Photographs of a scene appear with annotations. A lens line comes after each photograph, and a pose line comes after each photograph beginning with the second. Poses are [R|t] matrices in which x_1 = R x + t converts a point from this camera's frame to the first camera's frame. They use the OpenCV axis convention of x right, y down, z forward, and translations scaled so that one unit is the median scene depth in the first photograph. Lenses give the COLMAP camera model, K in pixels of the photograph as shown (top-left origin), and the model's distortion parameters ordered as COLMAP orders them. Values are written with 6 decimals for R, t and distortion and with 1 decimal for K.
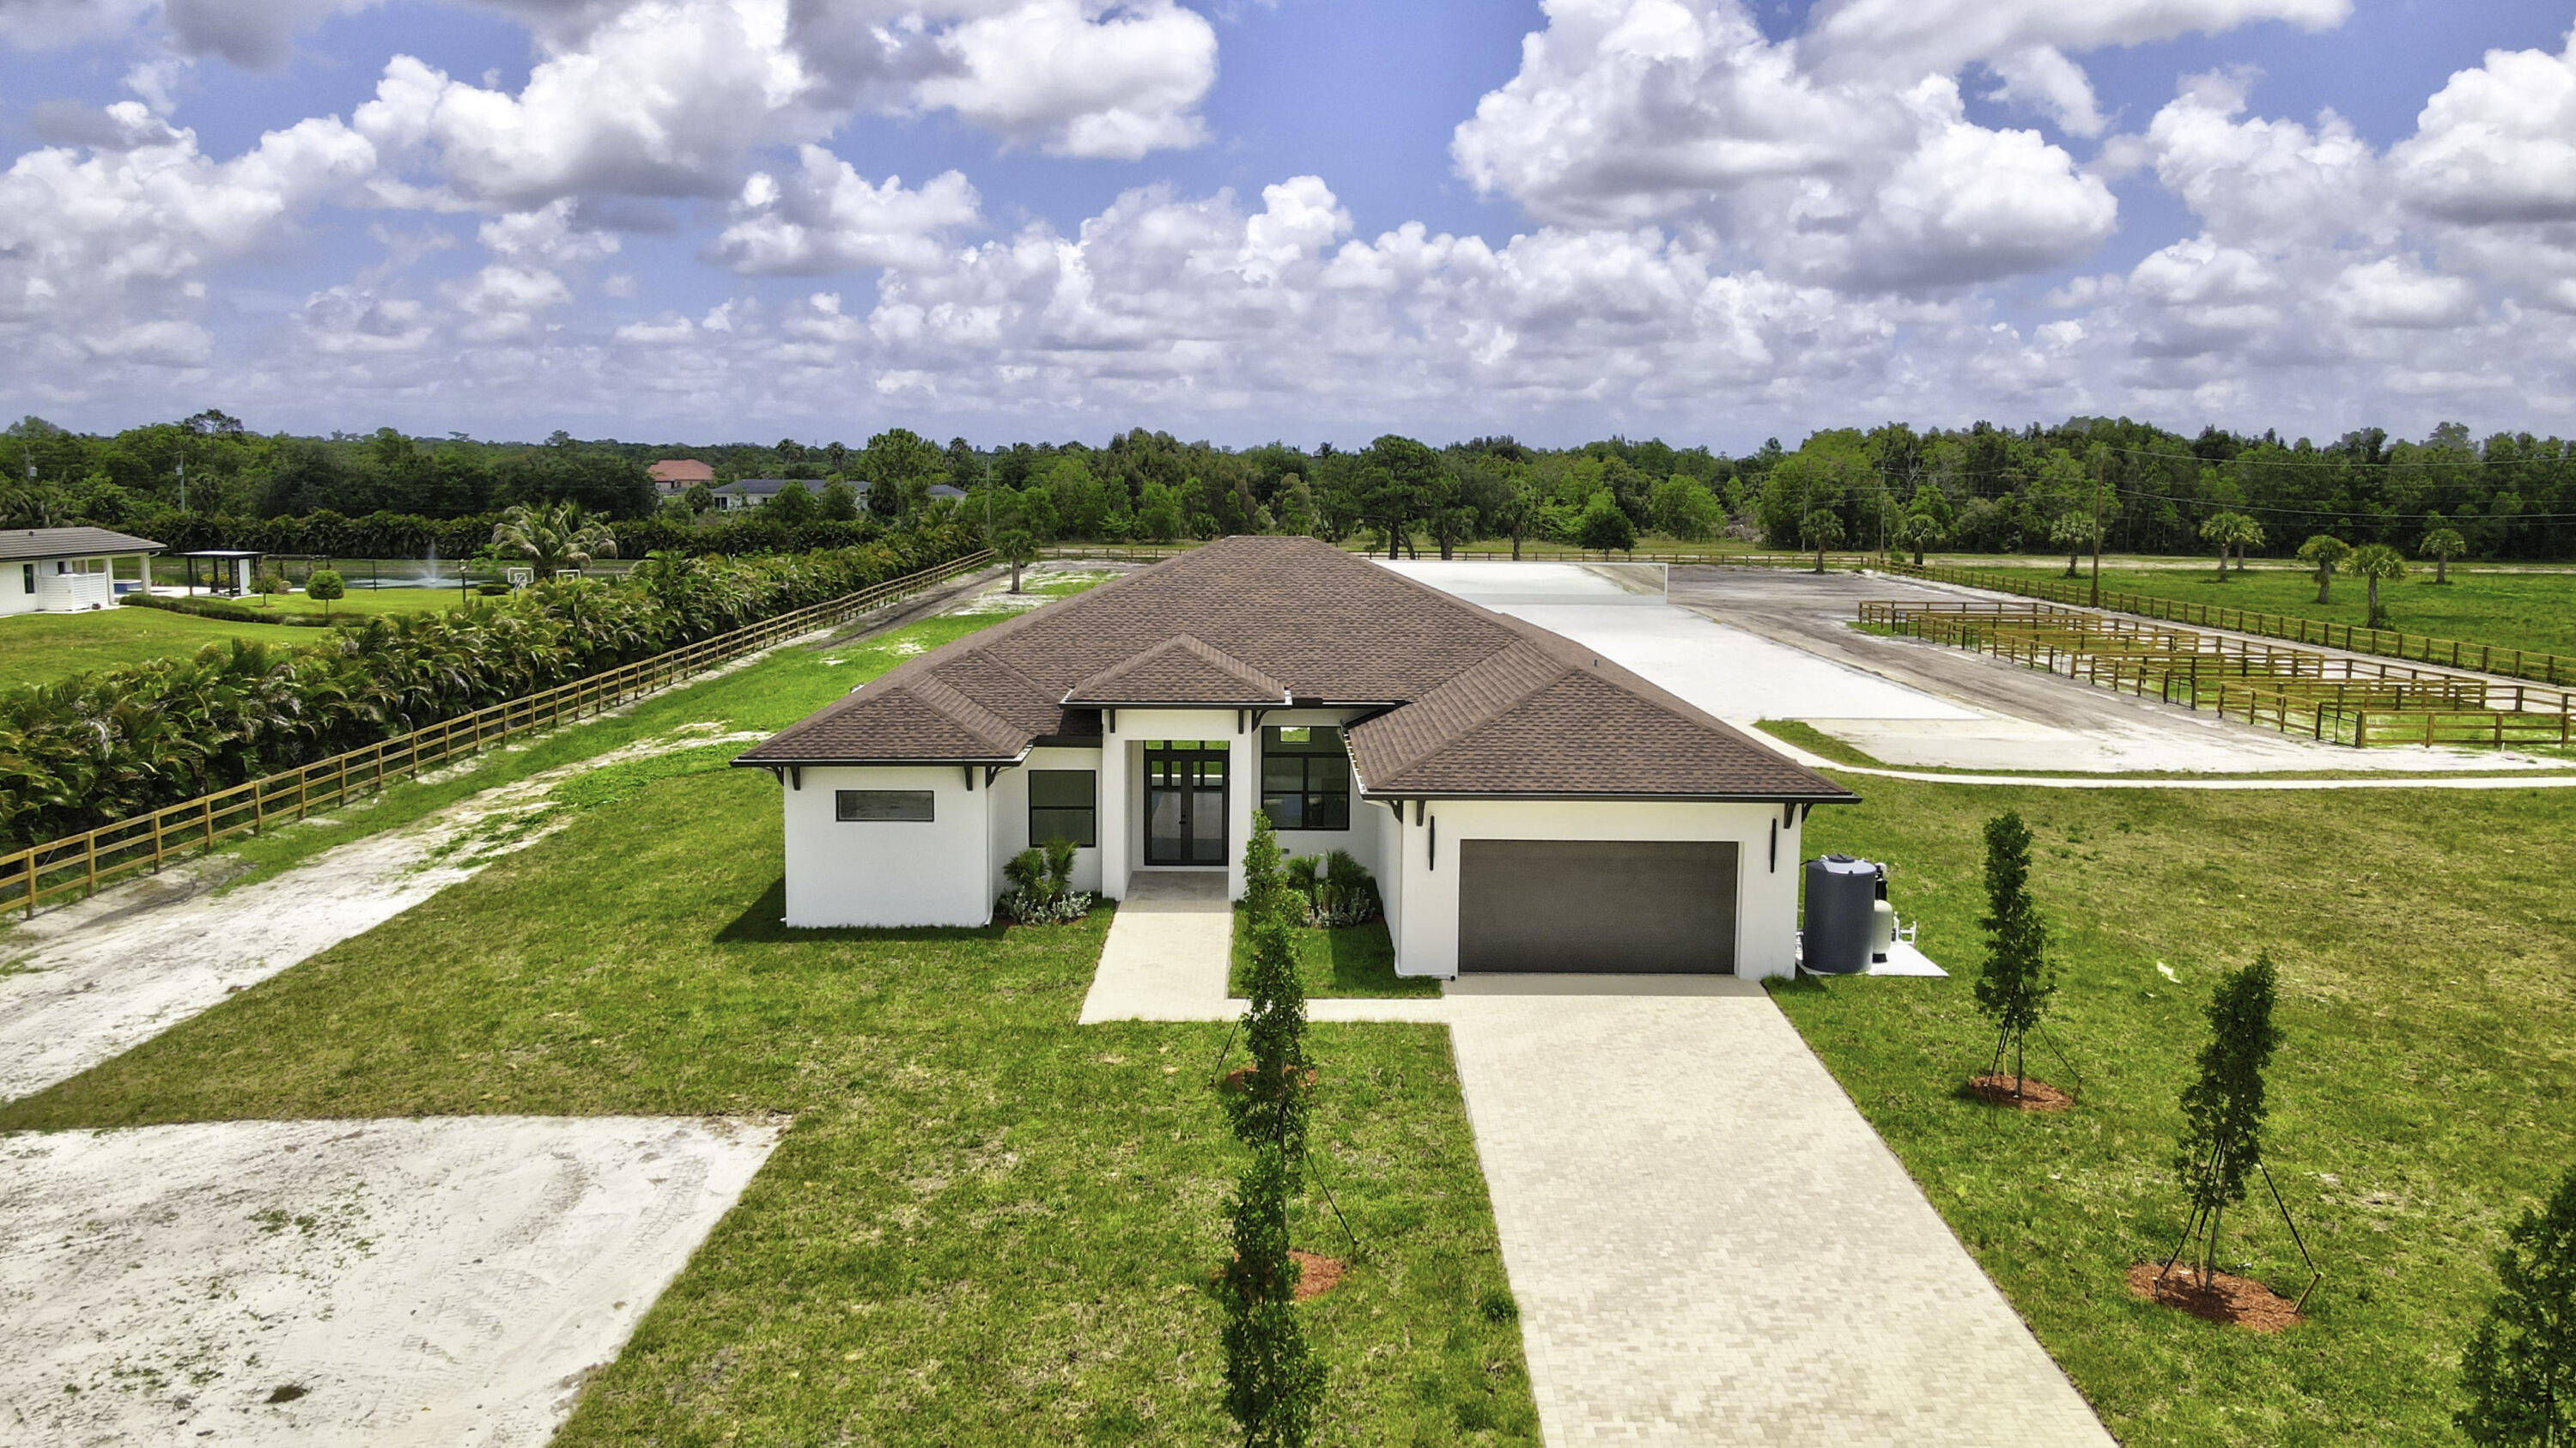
lens RADIAL K [[1883.4, 0, 1295.9], [0, 1883.4, 714.6], [0, 0, 1]] dist [0.012707, 0.011422]
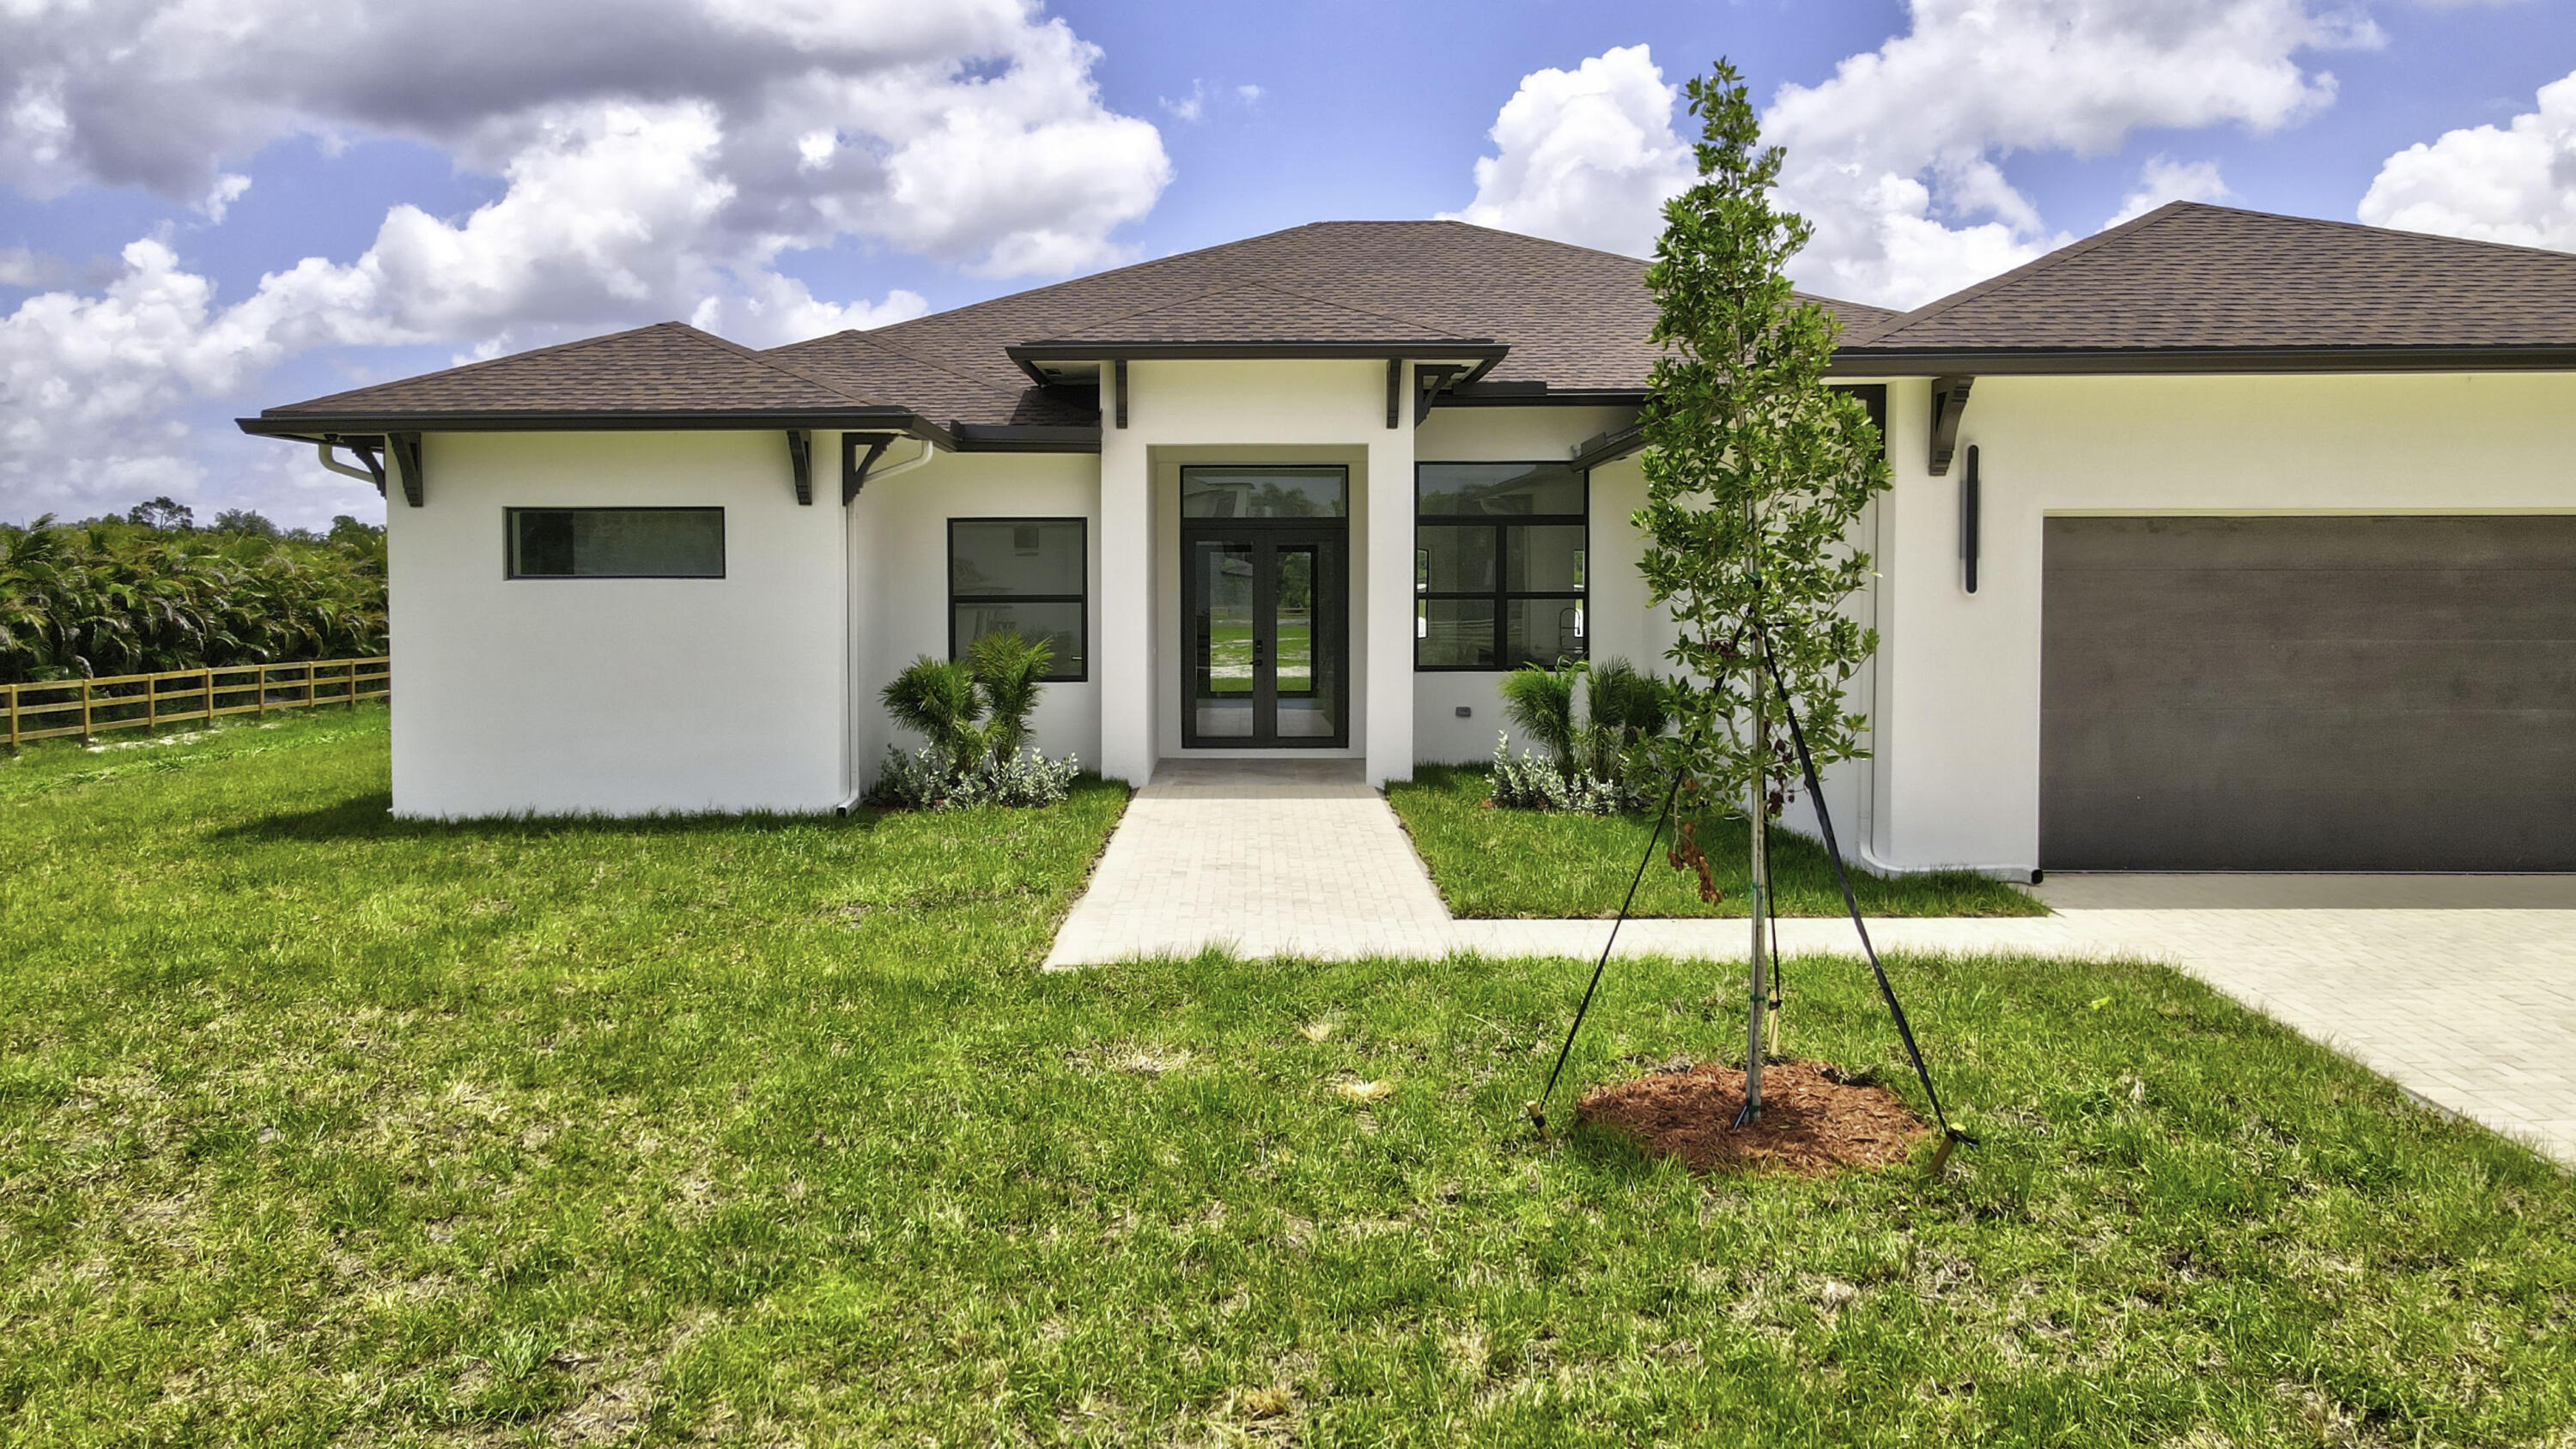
lens RADIAL K [[1852.9, 0, 1246.1], [0, 1852.9, 678.2], [0, 0, 1]] dist [0.010975, 0.004891]
pose [[0.999803, -0.010693, -0.016696, -0.063927], [0.009214, 0.996228, -0.086278, 0.123109], [0.017556, 0.086108, 0.996131, 0.585230]]
